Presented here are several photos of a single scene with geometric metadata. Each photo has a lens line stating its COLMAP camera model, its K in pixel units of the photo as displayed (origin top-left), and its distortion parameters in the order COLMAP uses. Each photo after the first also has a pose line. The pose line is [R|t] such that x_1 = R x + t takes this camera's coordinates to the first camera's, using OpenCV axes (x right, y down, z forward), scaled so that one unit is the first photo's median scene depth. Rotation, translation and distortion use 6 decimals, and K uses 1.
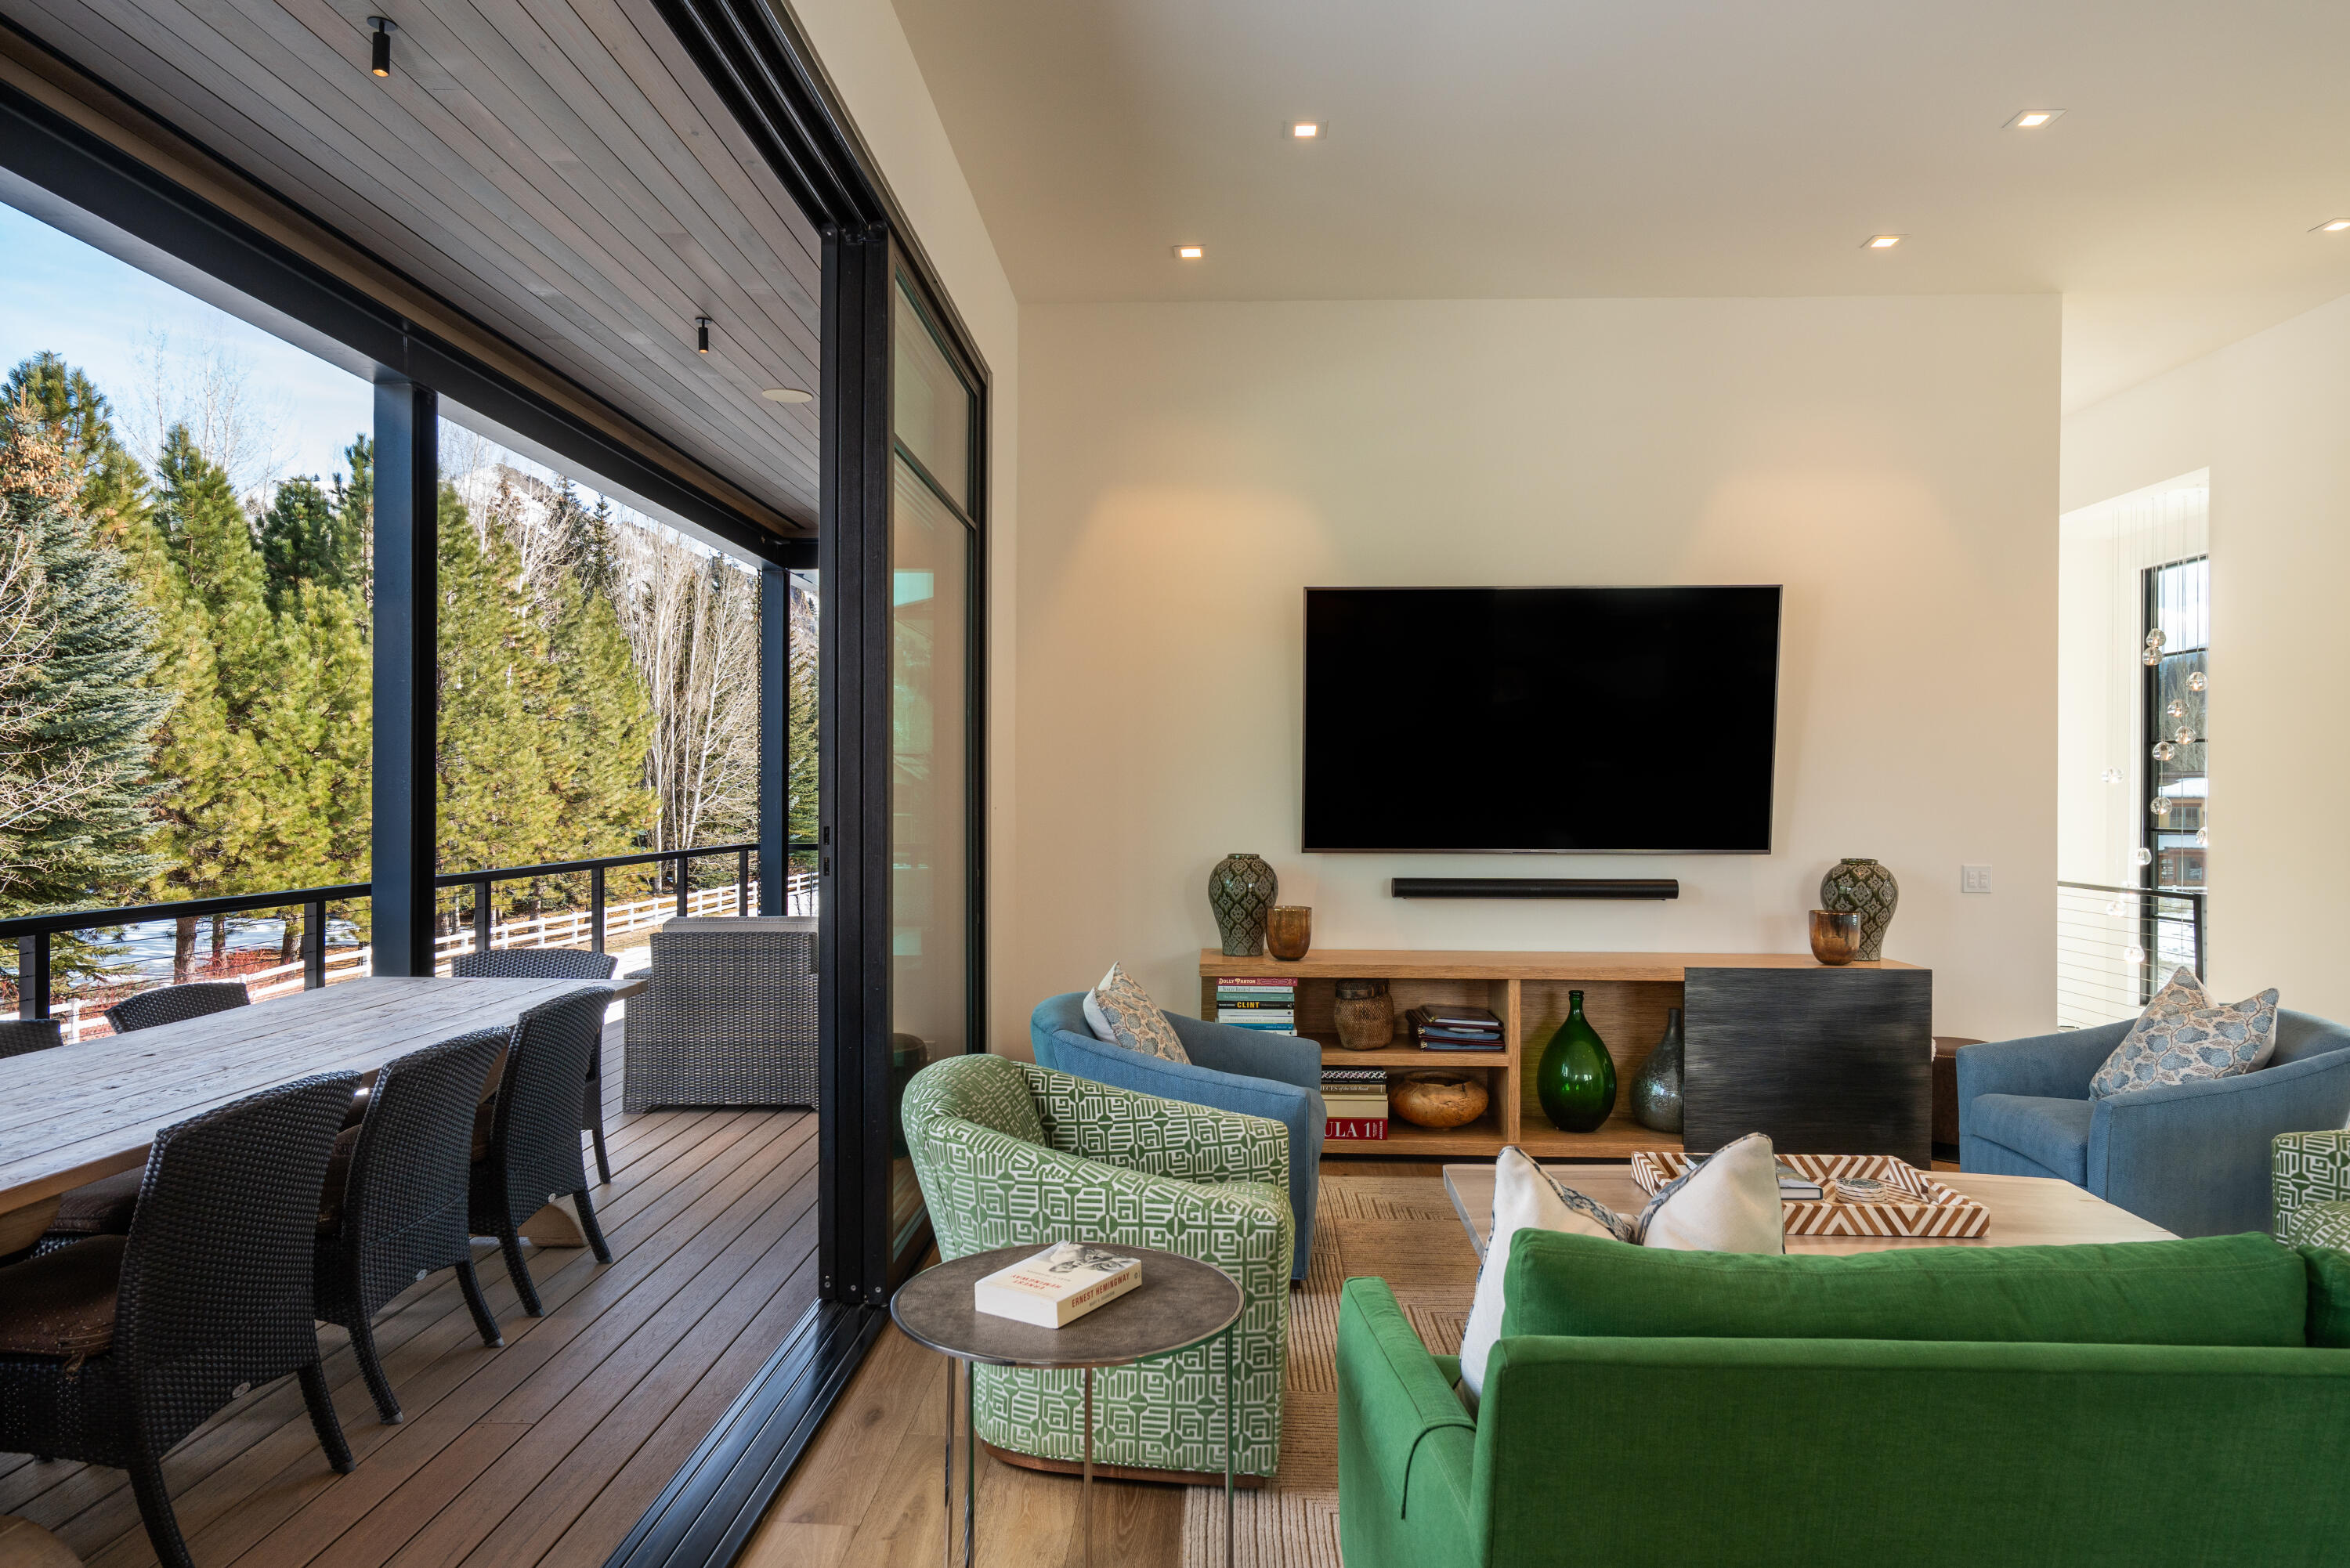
lens RADIAL K [[1439.0, 0, 1179.6], [0, 1439.0, 811.8], [0, 0, 1]] dist [0.009523, -0.017889]
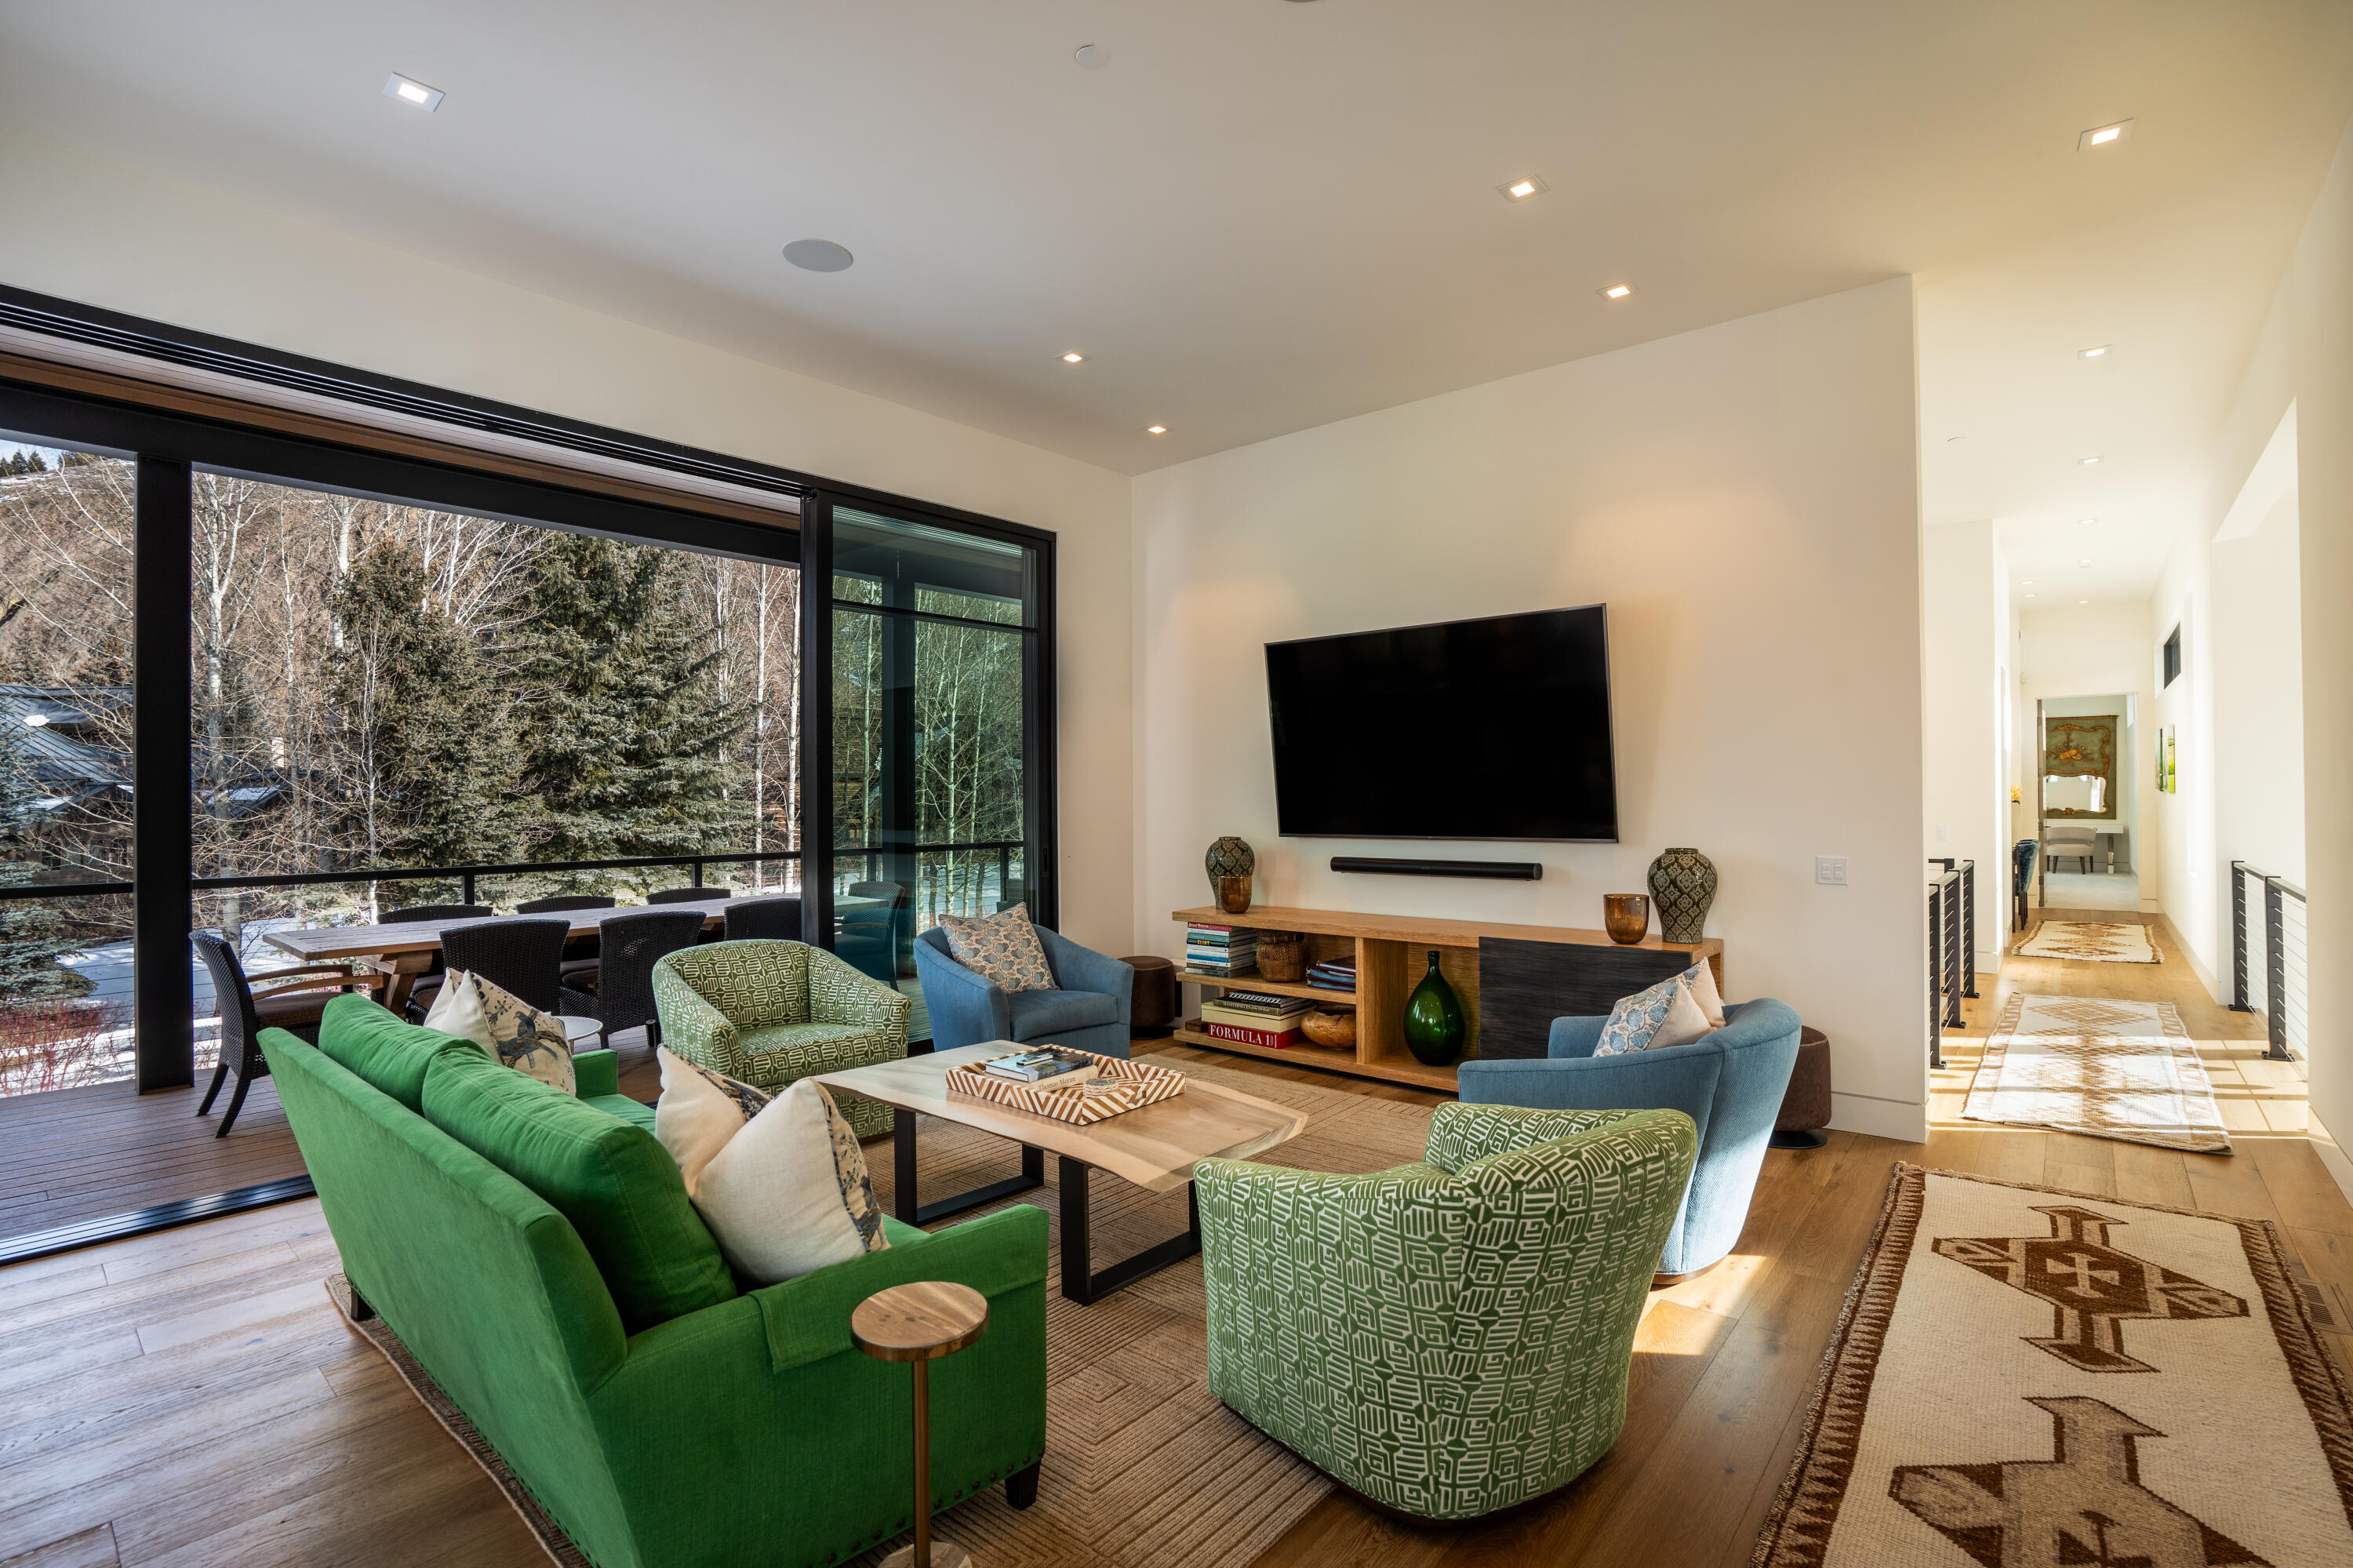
lens RADIAL K [[1086.5, 0, 1196.1], [0, 1086.5, 789.3], [0, 0, 1]] dist [-0.004602, 0.002107]
pose [[0.812157, -0.011938, -0.583317, 0.101056], [0.006768, 0.999916, -0.011040, -0.000908], [0.583400, 0.005018, 0.812170, 0.018282]]
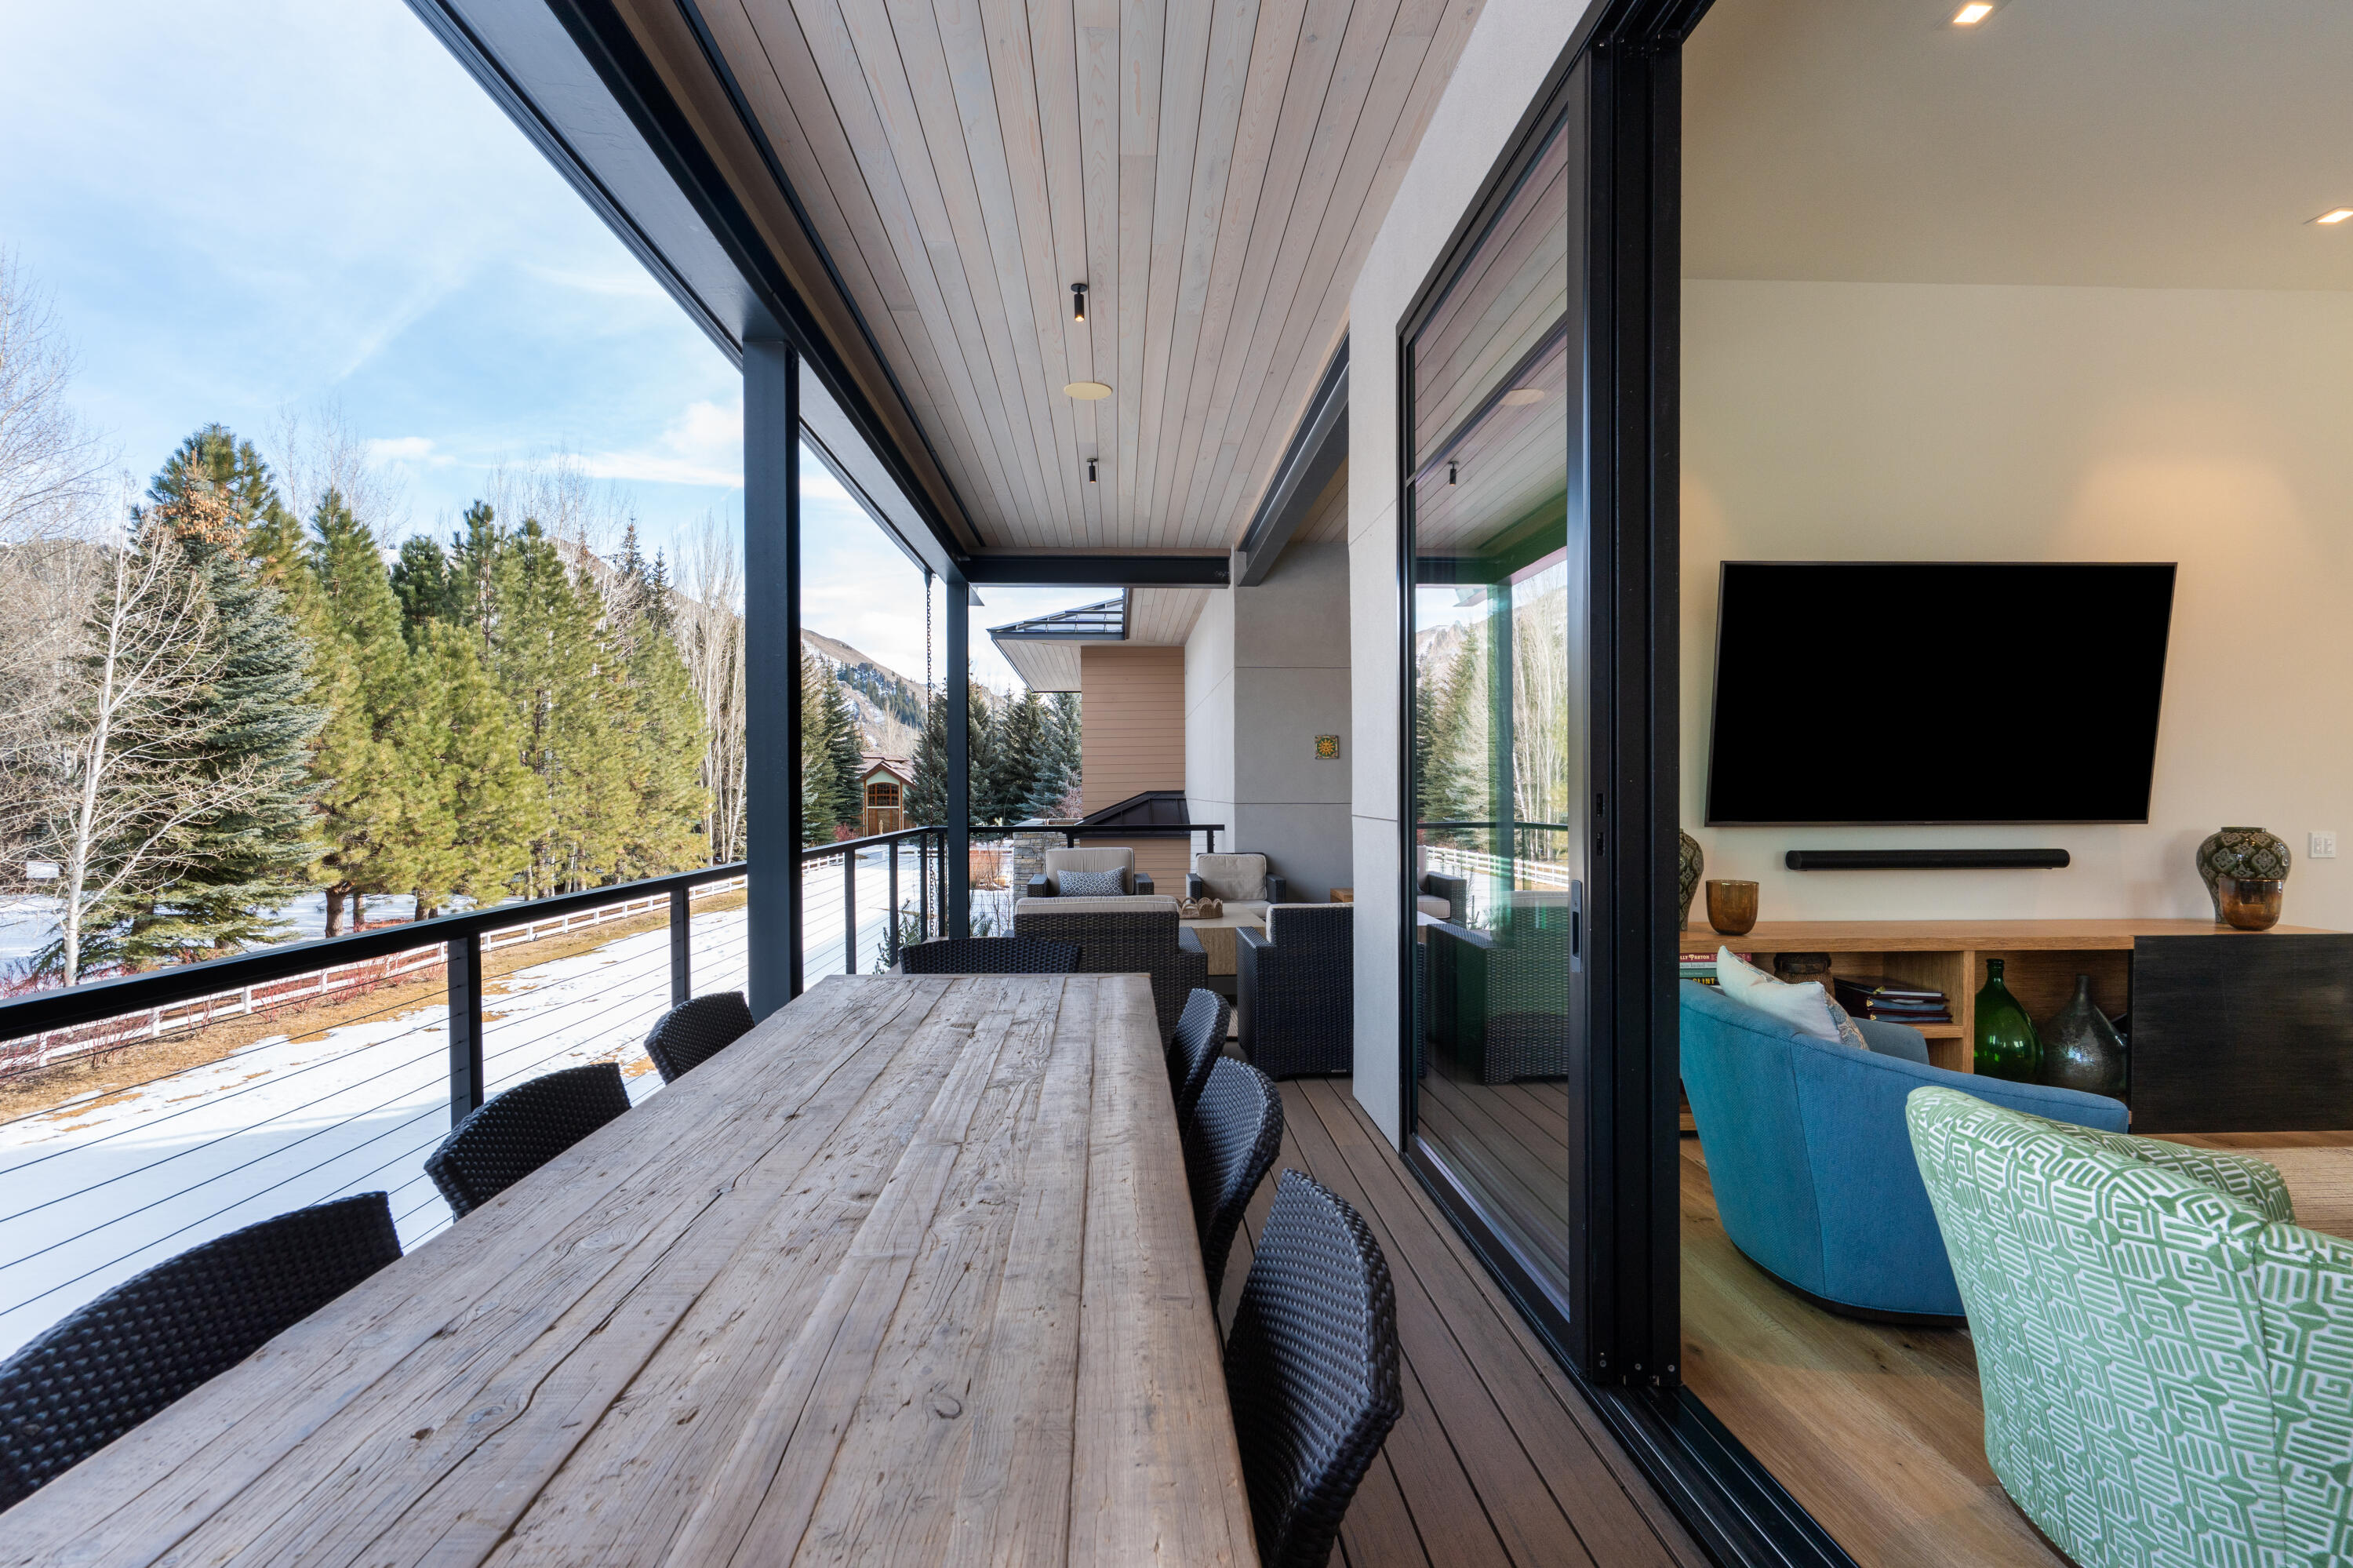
lens RADIAL K [[1086.5, 0, 1196.1], [0, 1086.5, 789.3], [0, 0, 1]] dist [-0.004602, 0.002107]
pose [[0.996760, -0.007546, 0.080076, -0.053900], [0.008437, 0.999906, -0.010792, 0.001011], [-0.079987, 0.011433, 0.996730, 0.042118]]
